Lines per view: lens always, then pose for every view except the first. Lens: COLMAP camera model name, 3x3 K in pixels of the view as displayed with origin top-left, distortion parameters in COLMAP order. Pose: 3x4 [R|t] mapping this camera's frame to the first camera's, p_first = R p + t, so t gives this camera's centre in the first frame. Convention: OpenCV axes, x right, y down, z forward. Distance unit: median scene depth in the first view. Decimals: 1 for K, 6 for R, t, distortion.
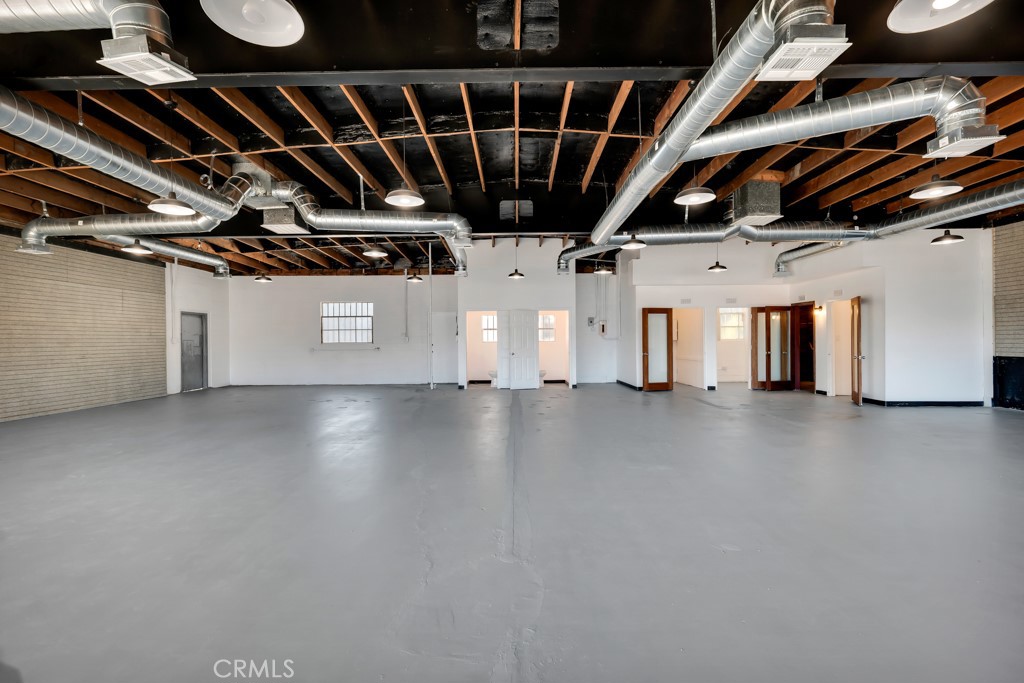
lens RADIAL K [[464.3, 0, 515.3], [0, 464.3, 341.4], [0, 0, 1]] dist [0.001349, 0.000549]
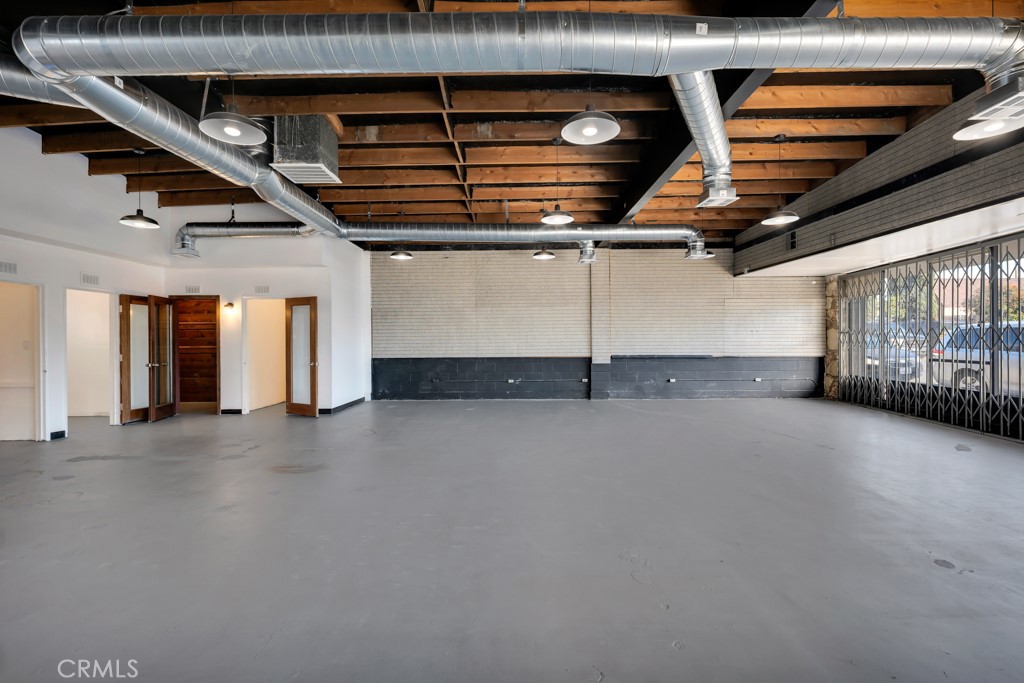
lens RADIAL K [[464.3, 0, 515.3], [0, 464.3, 341.4], [0, 0, 1]] dist [0.001349, 0.000549]
pose [[0.004295, 0.004782, 0.999979, -0.121639], [0.007859, 0.999958, -0.004816, -0.002155], [-0.999960, 0.007880, 0.004258, 0.471838]]
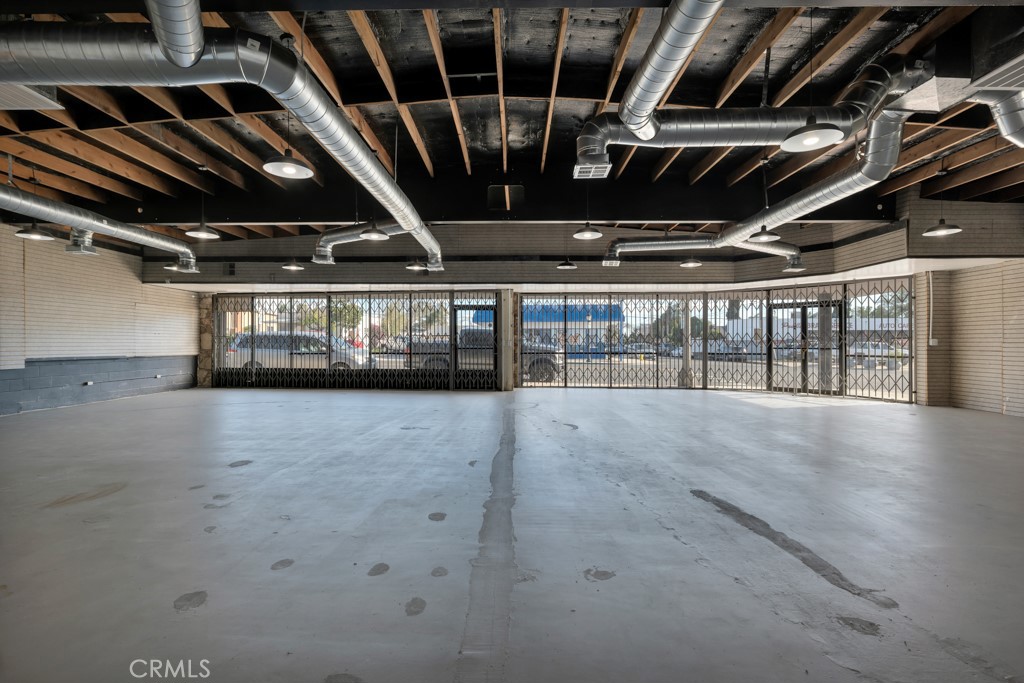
lens RADIAL K [[464.3, 0, 515.3], [0, 464.3, 341.4], [0, 0, 1]] dist [0.001349, 0.000549]
pose [[-0.999966, 0.008254, -0.000026, -0.006389], [0.008254, 0.999966, -0.000606, 0.001200], [0.000021, -0.000606, -1.000000, 1.031424]]
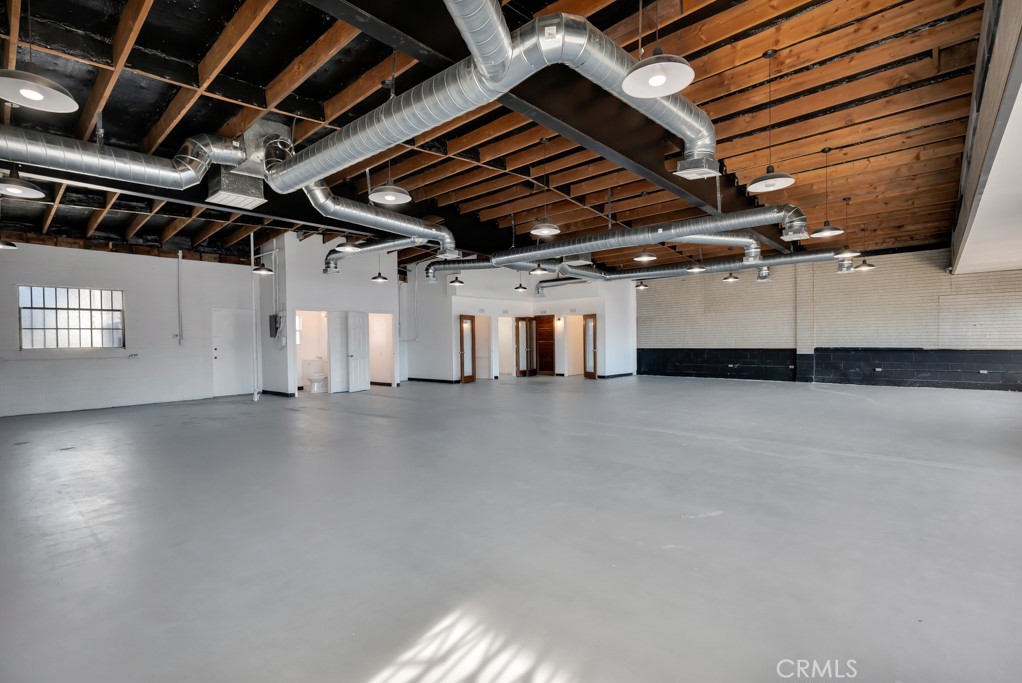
lens RADIAL K [[463.4, 0, 514.3], [0, 463.4, 341.4], [0, 0, 1]] dist [0.001349, 0.000549]
pose [[0.664158, -0.005257, 0.747574, -0.534557], [0.010899, 0.999937, -0.002651, 0.002375], [-0.747513, 0.009909, 0.664173, 0.090973]]
